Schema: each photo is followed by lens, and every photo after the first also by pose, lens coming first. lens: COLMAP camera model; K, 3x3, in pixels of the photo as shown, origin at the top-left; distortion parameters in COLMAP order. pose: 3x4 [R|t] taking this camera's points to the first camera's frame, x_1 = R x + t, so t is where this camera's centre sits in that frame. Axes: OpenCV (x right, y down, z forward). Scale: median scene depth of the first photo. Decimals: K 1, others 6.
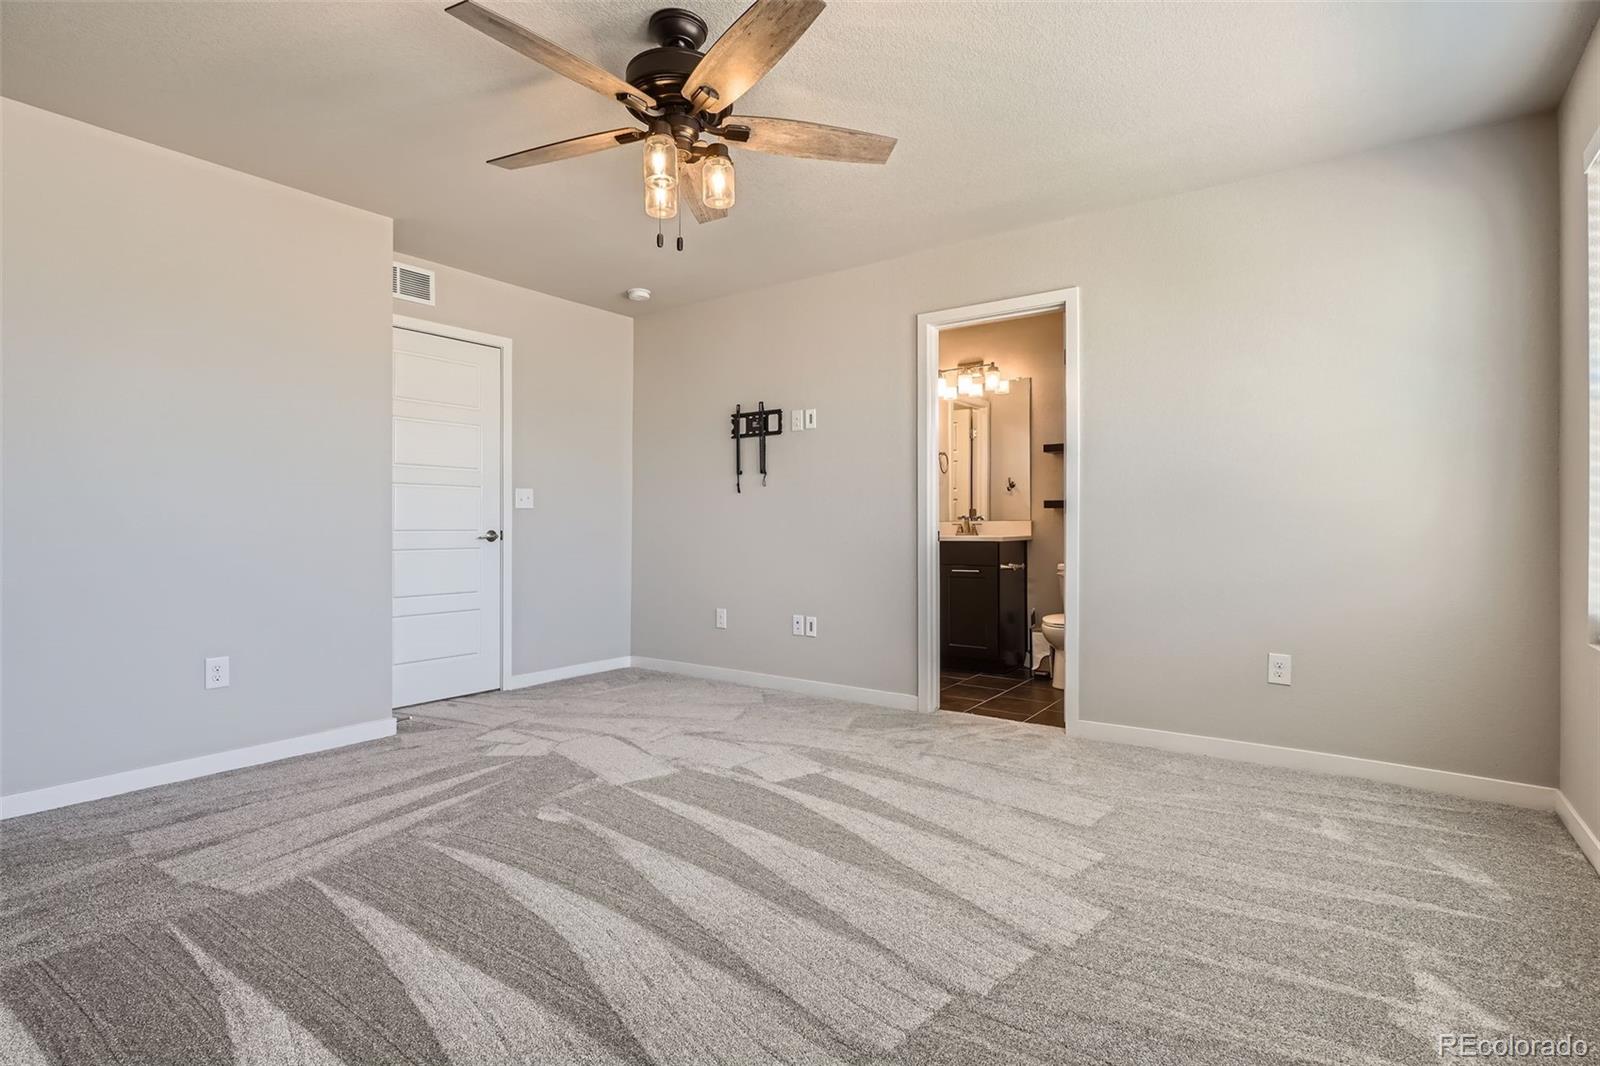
lens RADIAL K [[799.7, 0, 802.7], [0, 799.7, 524.1], [0, 0, 1]] dist [0.003411, 0.000316]
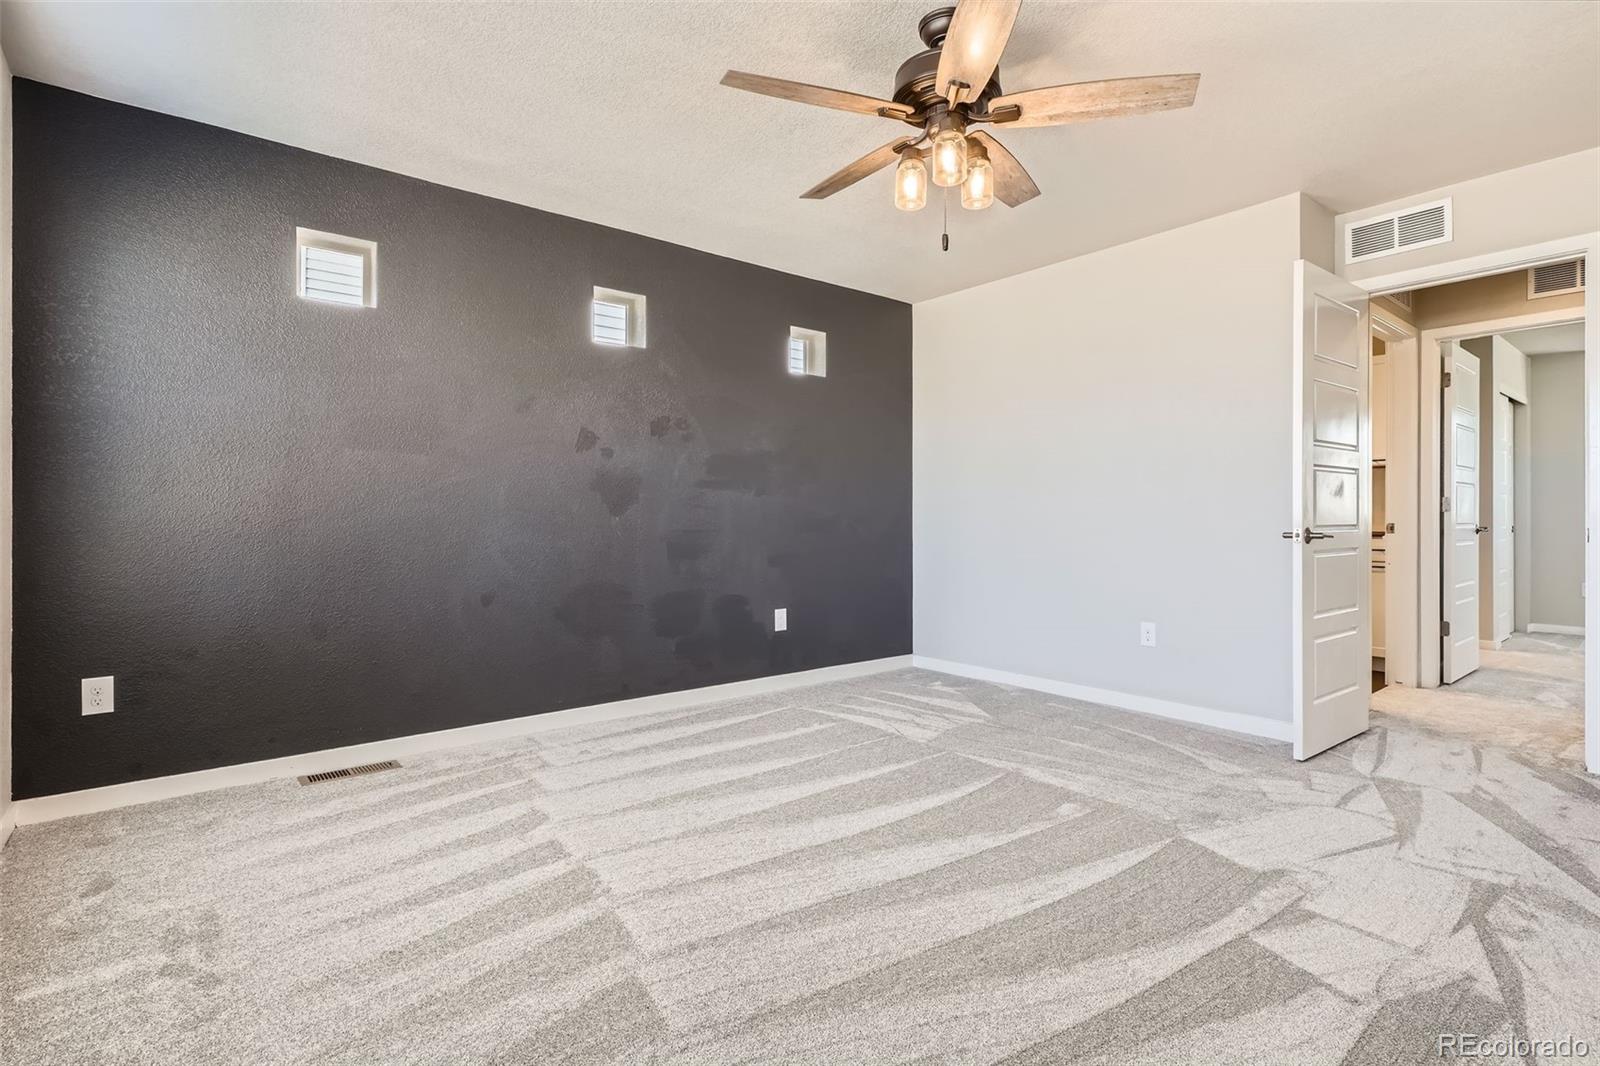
lens RADIAL K [[799.7, 0, 802.7], [0, 799.7, 524.1], [0, 0, 1]] dist [0.003411, 0.000316]
pose [[-0.282564, 0.010668, -0.959189, 0.651934], [0.005558, 0.999940, 0.009484, -0.006653], [0.959232, -0.002652, -0.282606, 0.837978]]
